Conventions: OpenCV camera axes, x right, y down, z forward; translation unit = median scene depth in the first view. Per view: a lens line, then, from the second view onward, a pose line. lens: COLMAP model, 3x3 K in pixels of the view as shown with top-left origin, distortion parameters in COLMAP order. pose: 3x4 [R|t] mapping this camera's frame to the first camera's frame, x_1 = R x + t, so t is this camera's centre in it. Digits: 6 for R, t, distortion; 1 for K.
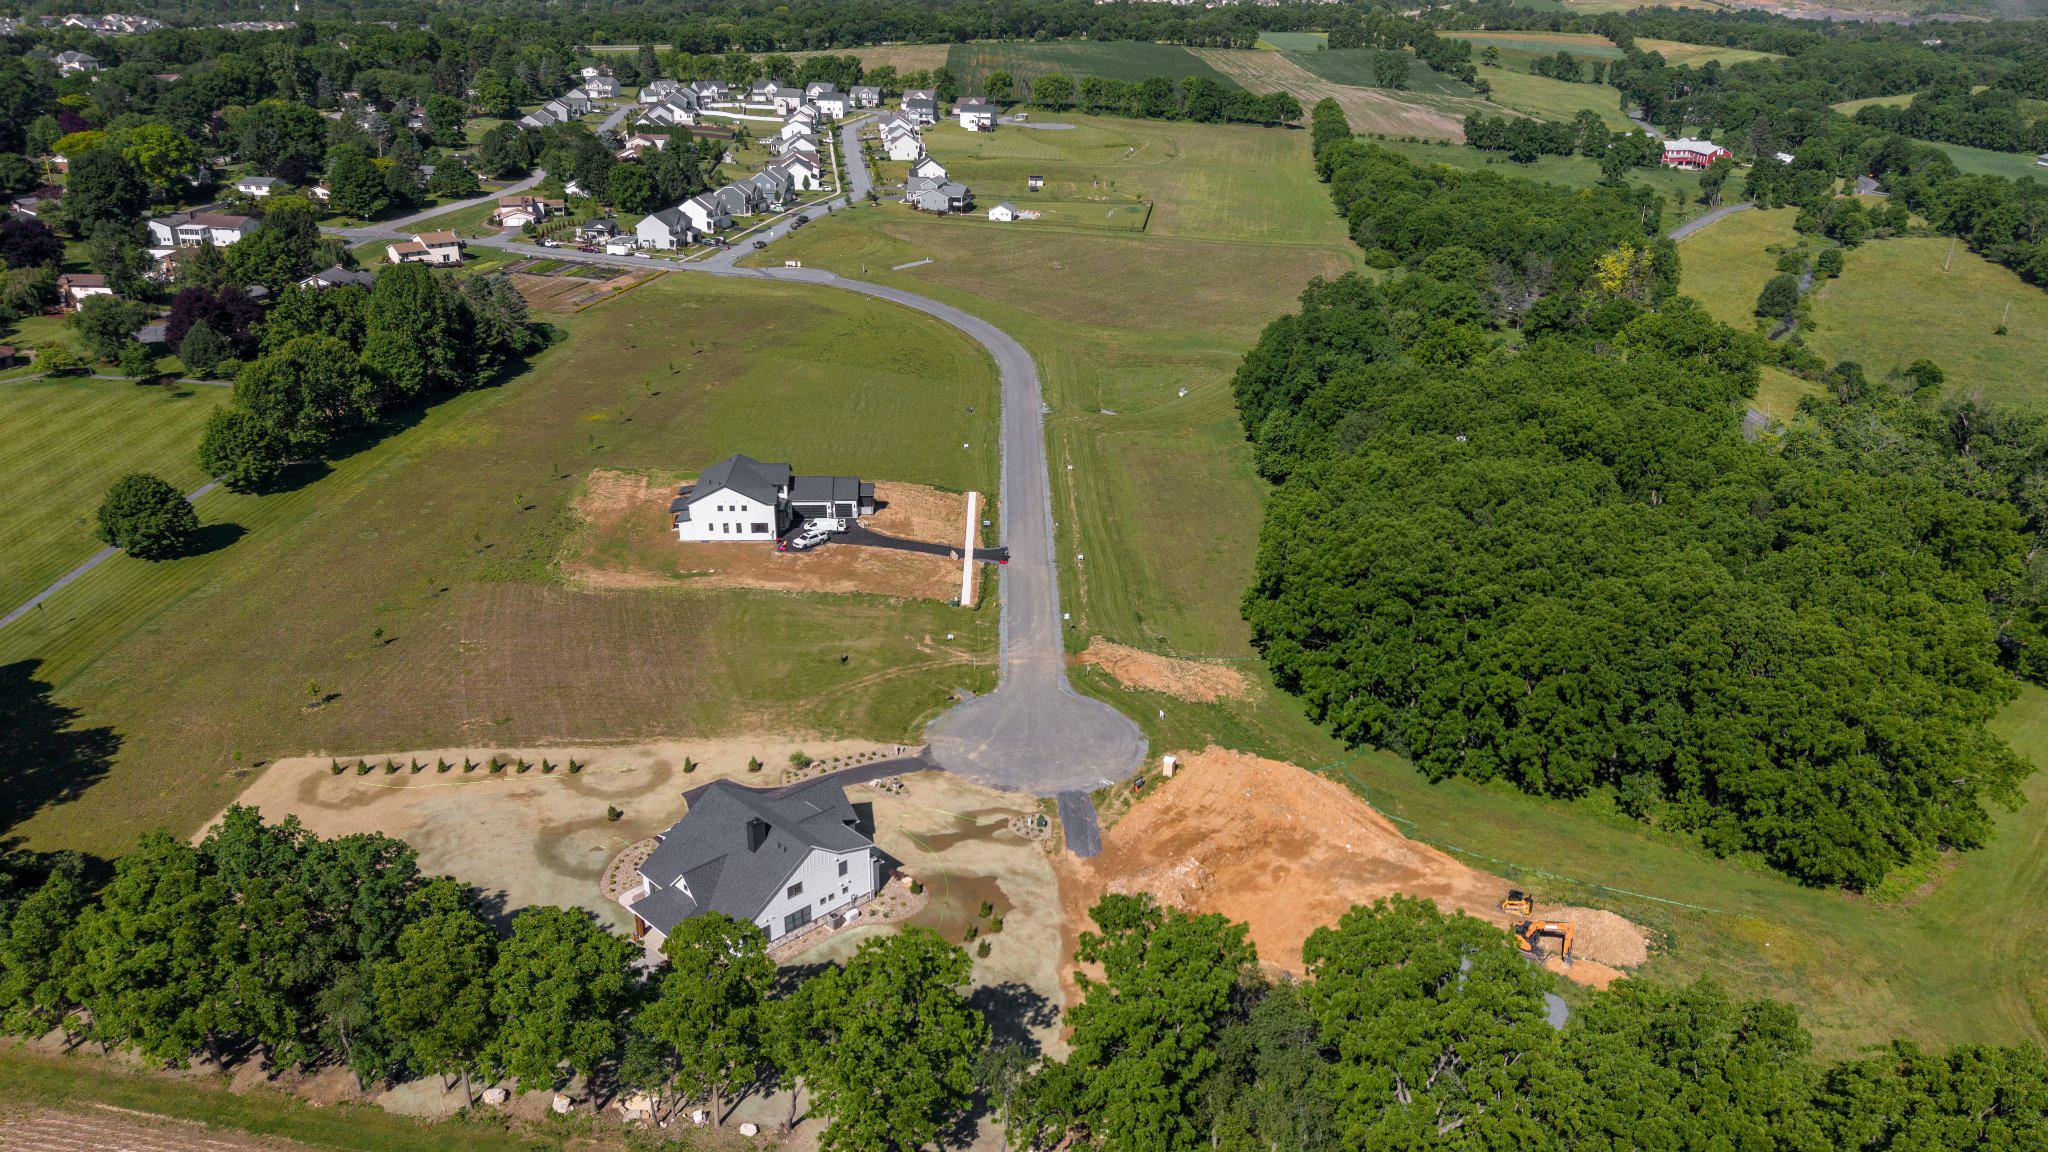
lens RADIAL K [[1378.8, 0, 1022.9], [0, 1378.8, 576.4], [0, 0, 1]] dist [-0.001298, -0.002027]
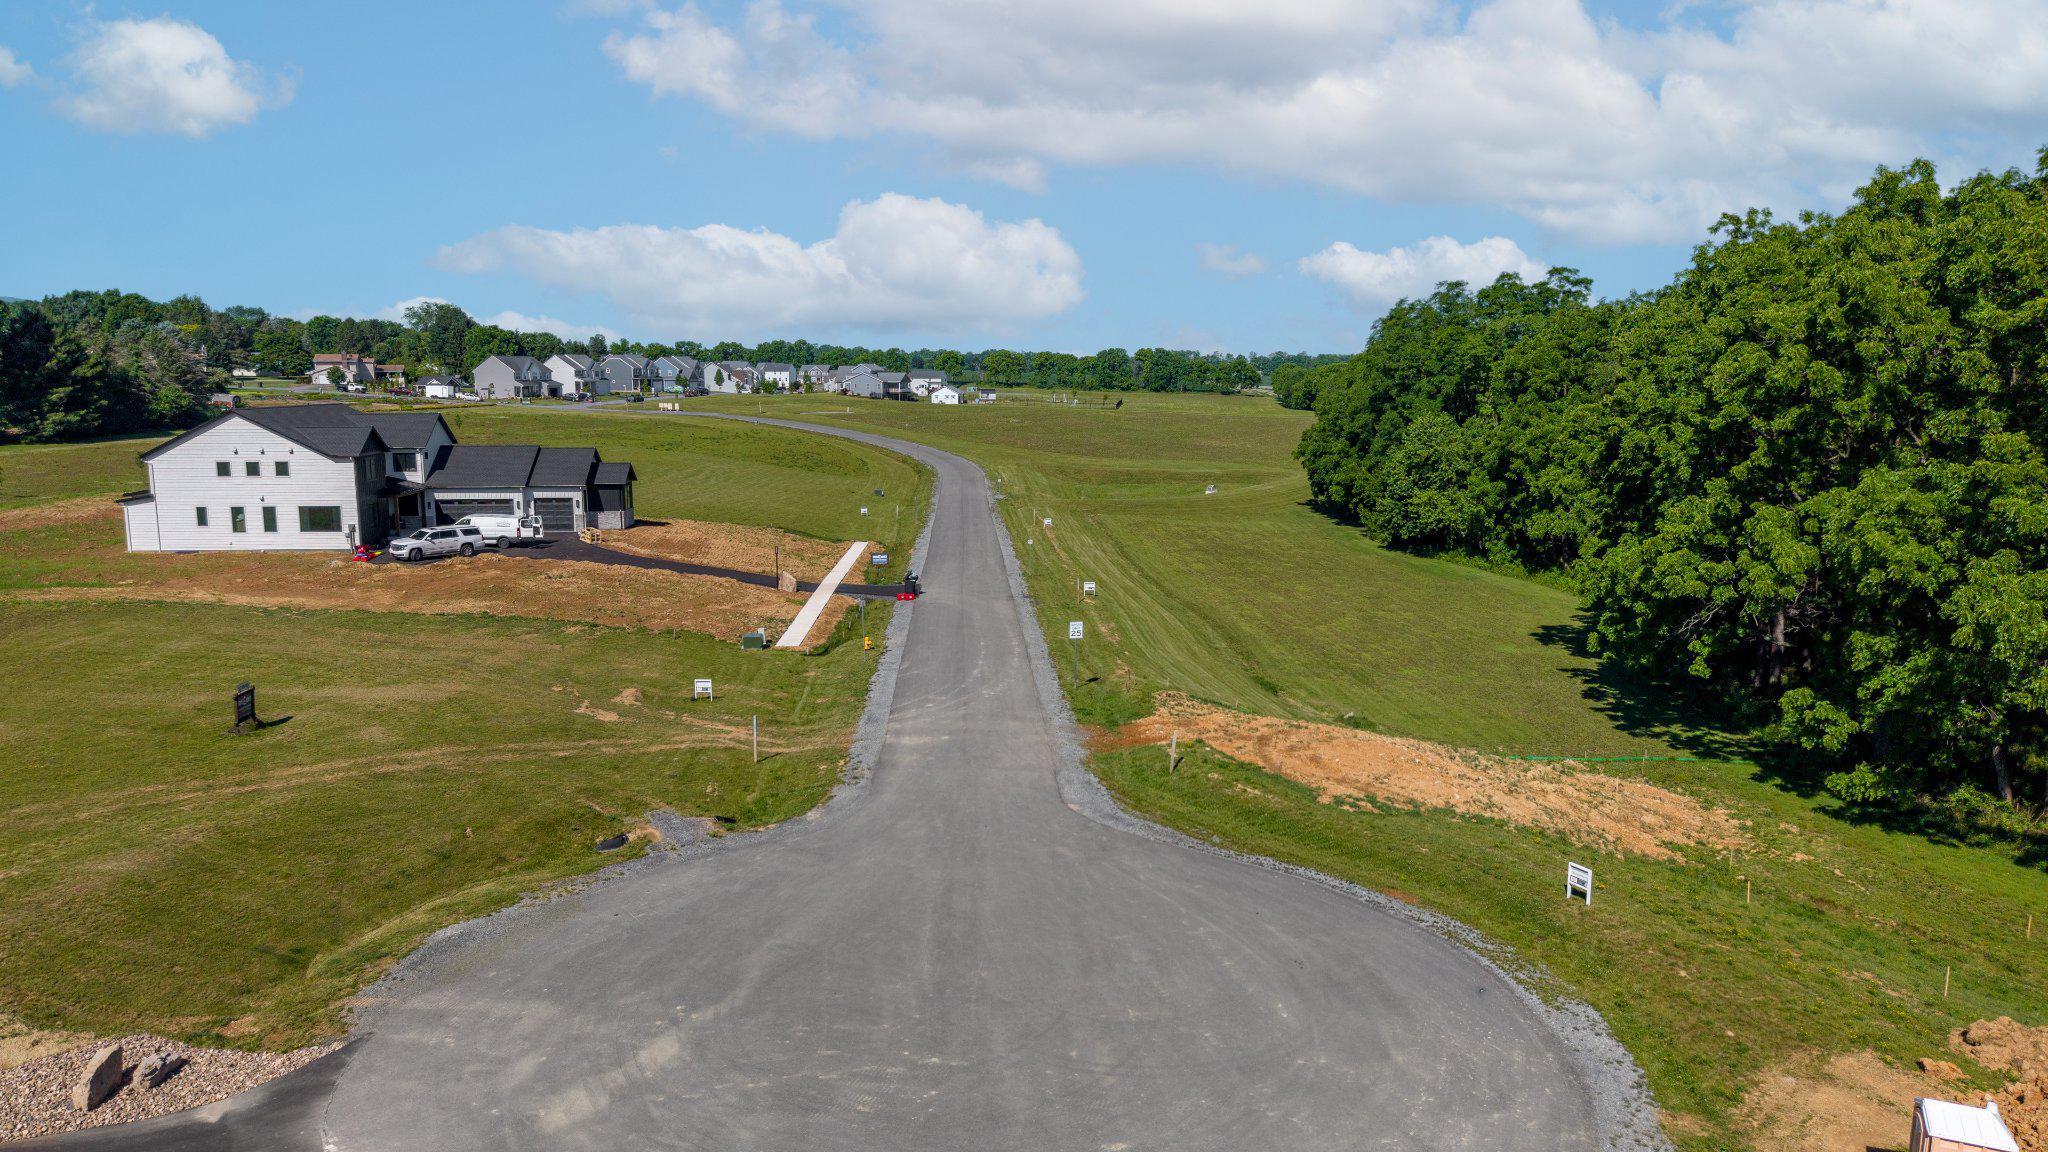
lens RADIAL K [[1378.8, 0, 1026.6], [0, 1378.8, 574.5], [0, 0, 1]] dist [-0.001298, -0.002027]
pose [[0.999326, -0.001750, 0.036669, 0.006978], [0.009786, 0.975419, -0.220140, 0.074734], [-0.035383, 0.220351, 0.974779, 0.589039]]
